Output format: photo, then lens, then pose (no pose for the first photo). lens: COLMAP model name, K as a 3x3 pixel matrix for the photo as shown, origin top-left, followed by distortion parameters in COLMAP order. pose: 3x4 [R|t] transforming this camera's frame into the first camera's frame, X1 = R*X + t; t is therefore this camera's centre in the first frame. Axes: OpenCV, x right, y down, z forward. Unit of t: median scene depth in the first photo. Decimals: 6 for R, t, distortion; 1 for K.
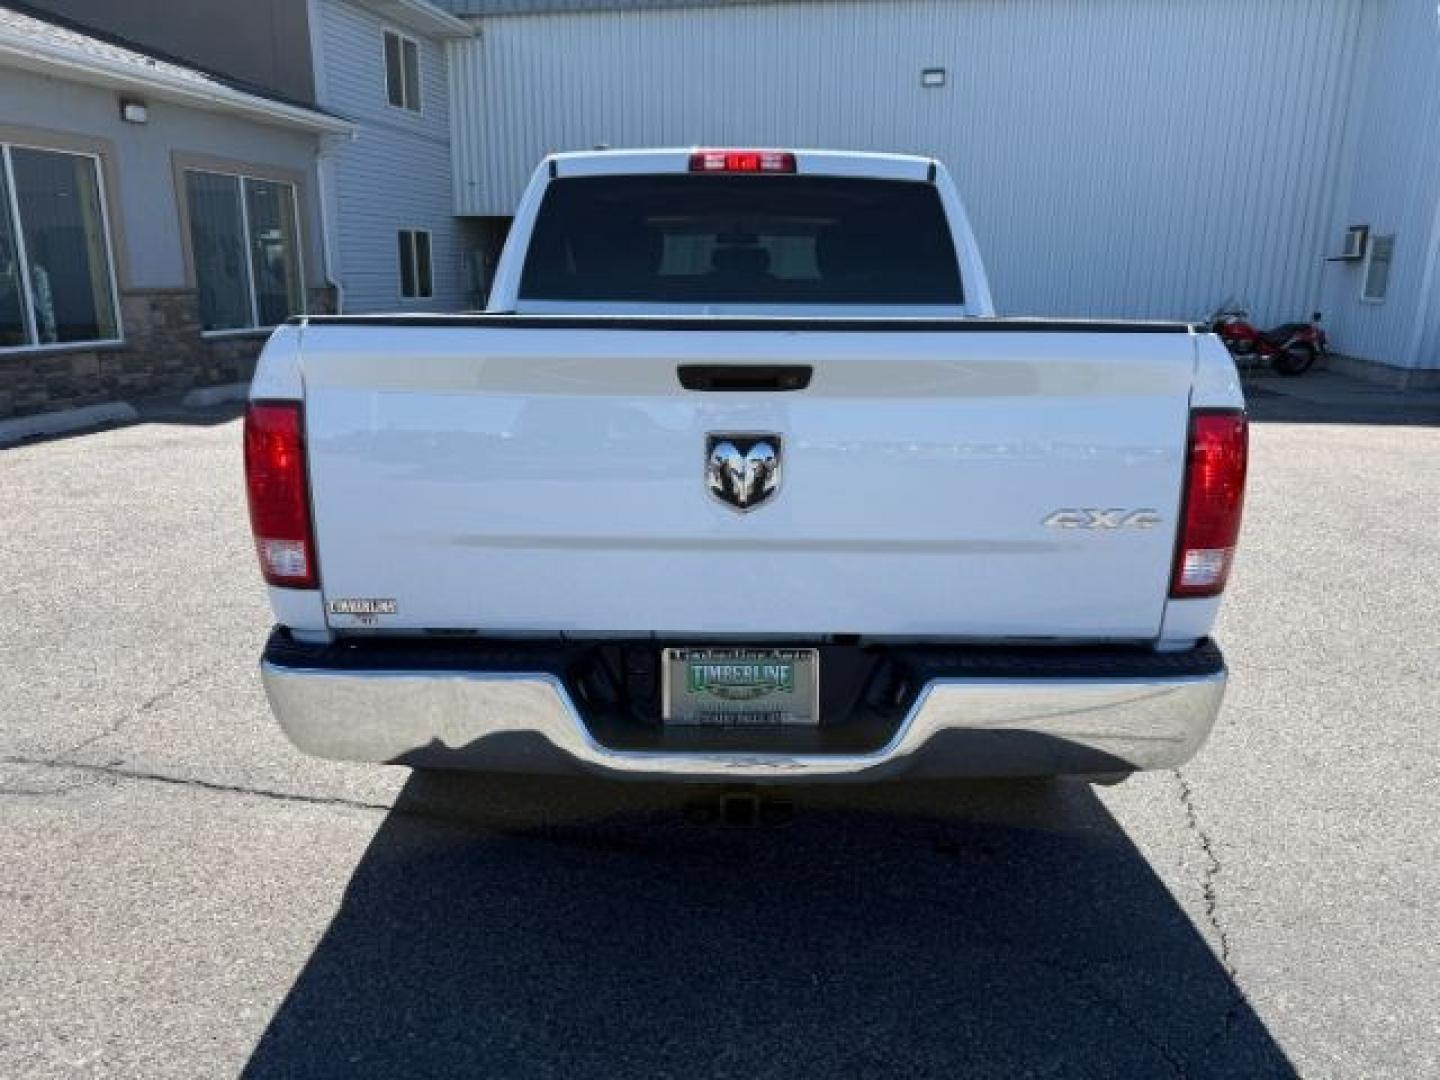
lens RADIAL K [[1032.0, 0, 718.4], [0, 1032.0, 547.2], [0, 0, 1]] dist [-0.011103, -0.004134]
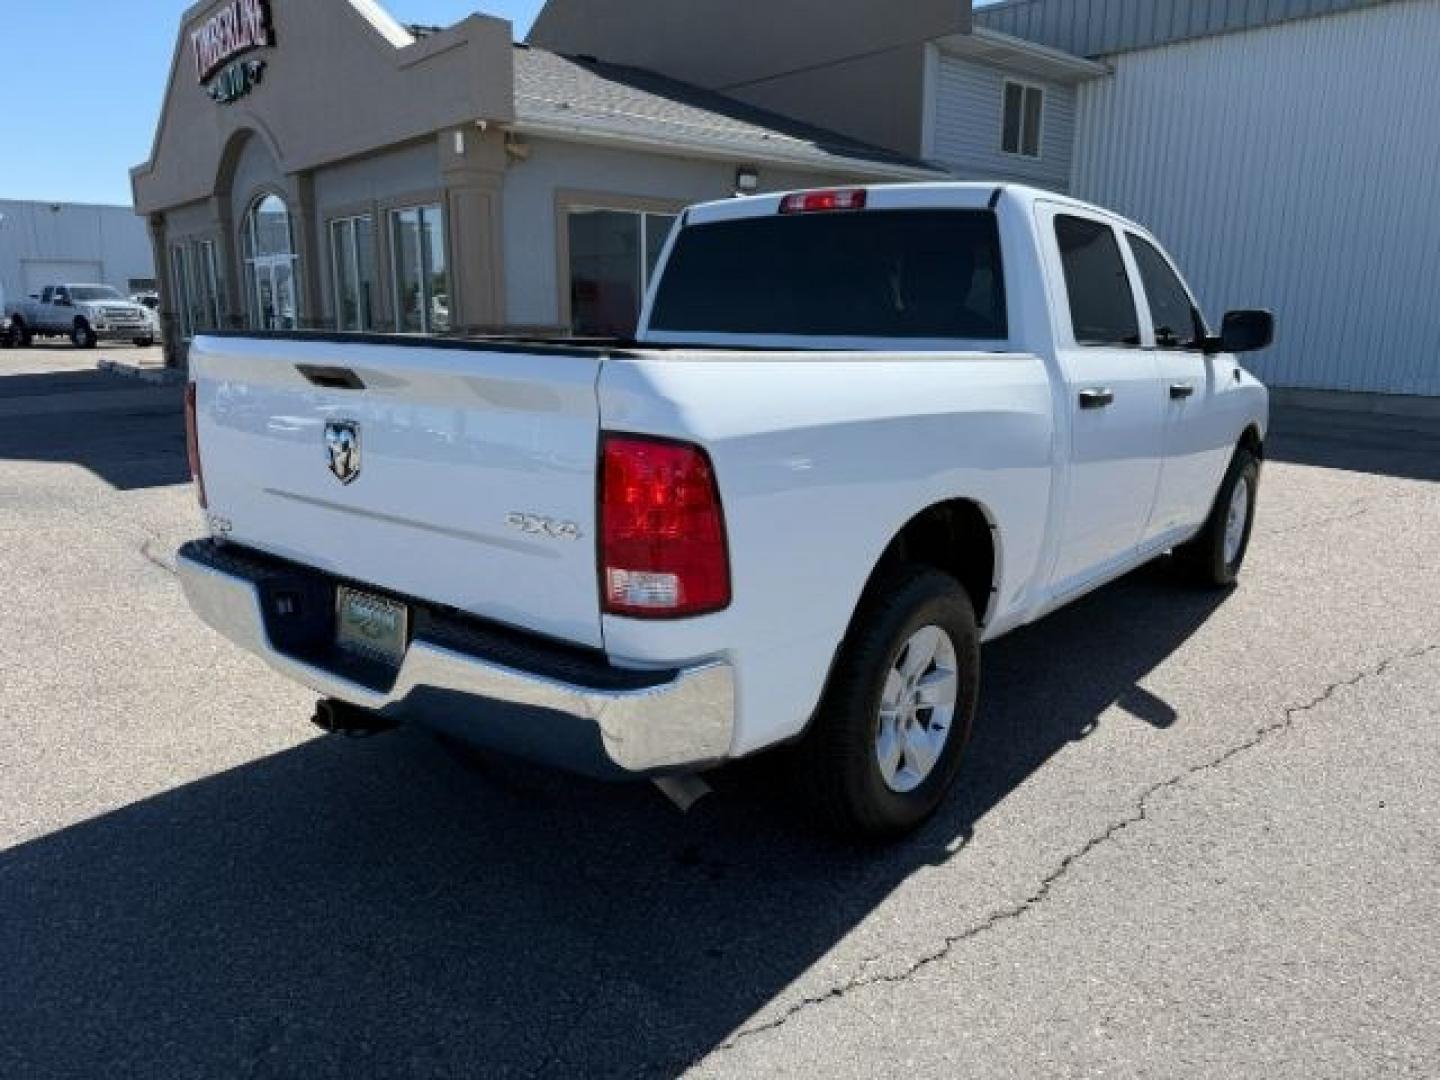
lens RADIAL K [[1032.0, 0, 709.0], [0, 1032.0, 541.1], [0, 0, 1]] dist [-0.011103, -0.004134]
pose [[0.780563, 0.133366, -0.610684, 0.620447], [-0.159412, 0.987141, 0.011823, -0.027266], [0.604408, 0.088122, 0.791786, 0.133328]]
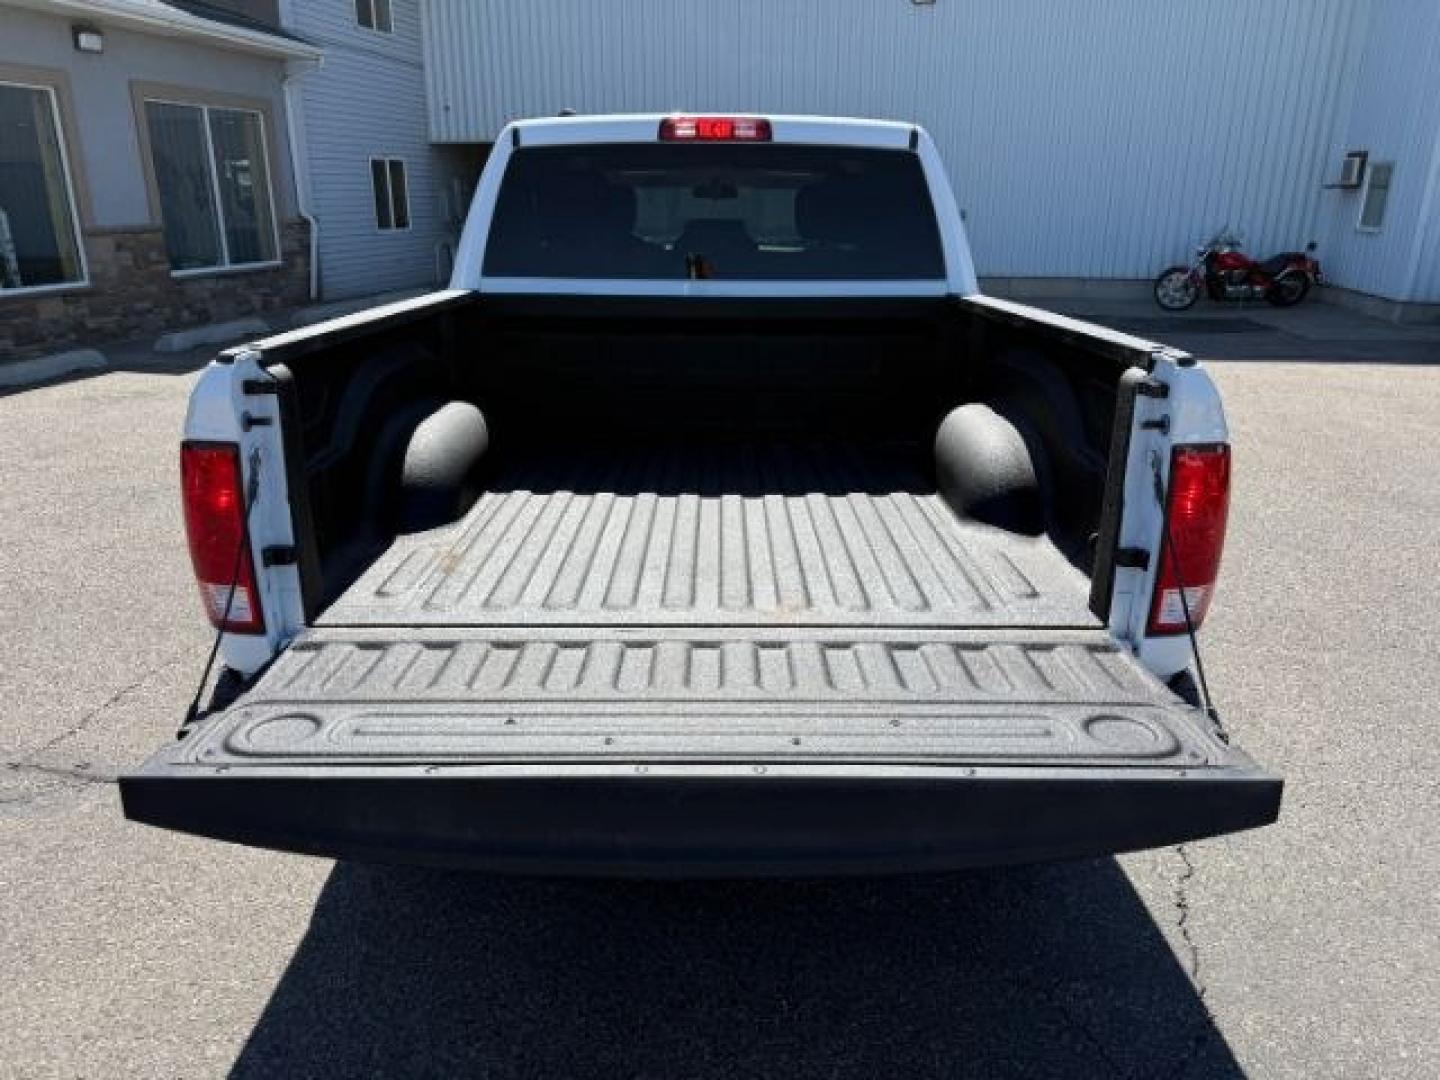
lens RADIAL K [[1032.0, 0, 720.4], [0, 1032.0, 547.0], [0, 0, 1]] dist [-0.011103, -0.004134]
pose [[0.999905, -0.008286, 0.010980, 0.014584], [0.007461, 0.997292, 0.073158, -0.058923], [-0.011556, -0.073069, 0.997260, 0.023488]]
